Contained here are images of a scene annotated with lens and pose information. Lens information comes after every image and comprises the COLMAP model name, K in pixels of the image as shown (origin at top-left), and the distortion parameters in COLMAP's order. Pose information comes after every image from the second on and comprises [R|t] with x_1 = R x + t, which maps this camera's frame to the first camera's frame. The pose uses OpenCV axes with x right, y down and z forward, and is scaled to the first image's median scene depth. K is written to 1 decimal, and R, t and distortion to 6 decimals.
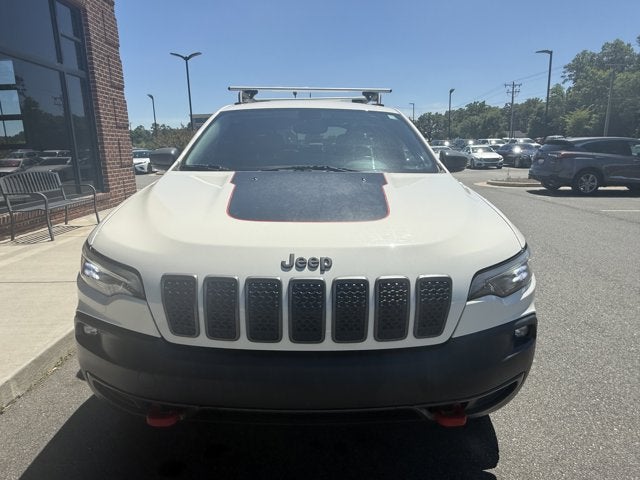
lens RADIAL K [[425.9, 0, 316.3], [0, 425.9, 236.6], [0, 0, 1]] dist [0.003459, -0.001460]
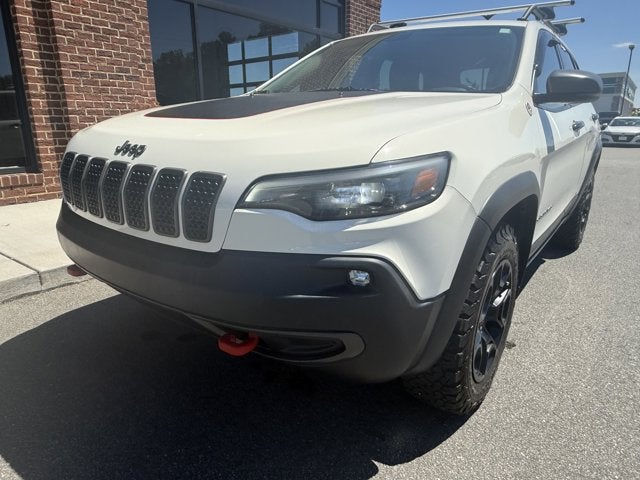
lens RADIAL K [[425.9, 0, 314.9], [0, 425.9, 242.8], [0, 0, 1]] dist [0.003459, -0.001460]
pose [[0.789042, 0.187836, -0.584920, 0.492349], [-0.140789, 0.982060, 0.125448, 0.046934], [0.597990, -0.016633, 0.801331, 0.217702]]
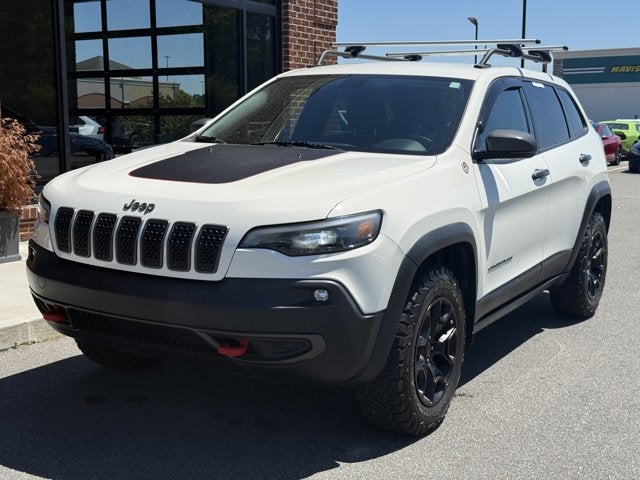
lens RADIAL K [[868.5, 0, 320.2], [0, 868.5, 241.5], [0, 0, 1]] dist [0.148609, 0.000000]
pose [[0.857212, 0.097728, -0.505606, 0.922686], [-0.131497, 0.990818, -0.031427, 0.091496], [0.497892, 0.093425, 0.862192, -0.525741]]
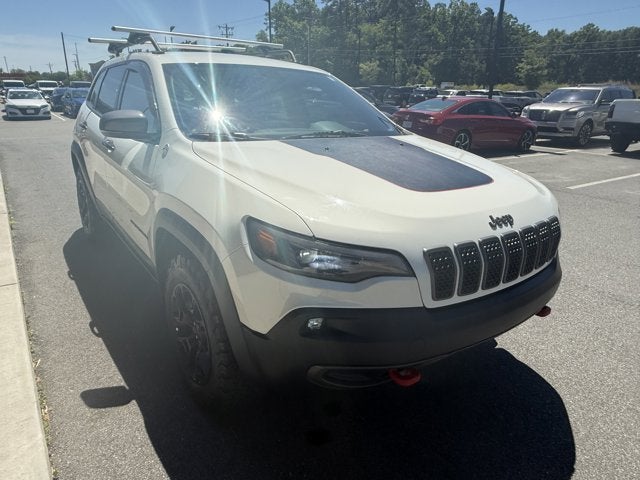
lens RADIAL K [[425.9, 0, 318.3], [0, 425.9, 250.6], [0, 0, 1]] dist [0.003459, -0.001460]
pose [[0.810095, -0.183595, 0.556812, -0.610073], [0.095403, 0.978327, 0.183779, -0.071292], [-0.578485, -0.095757, 0.810053, 0.130886]]
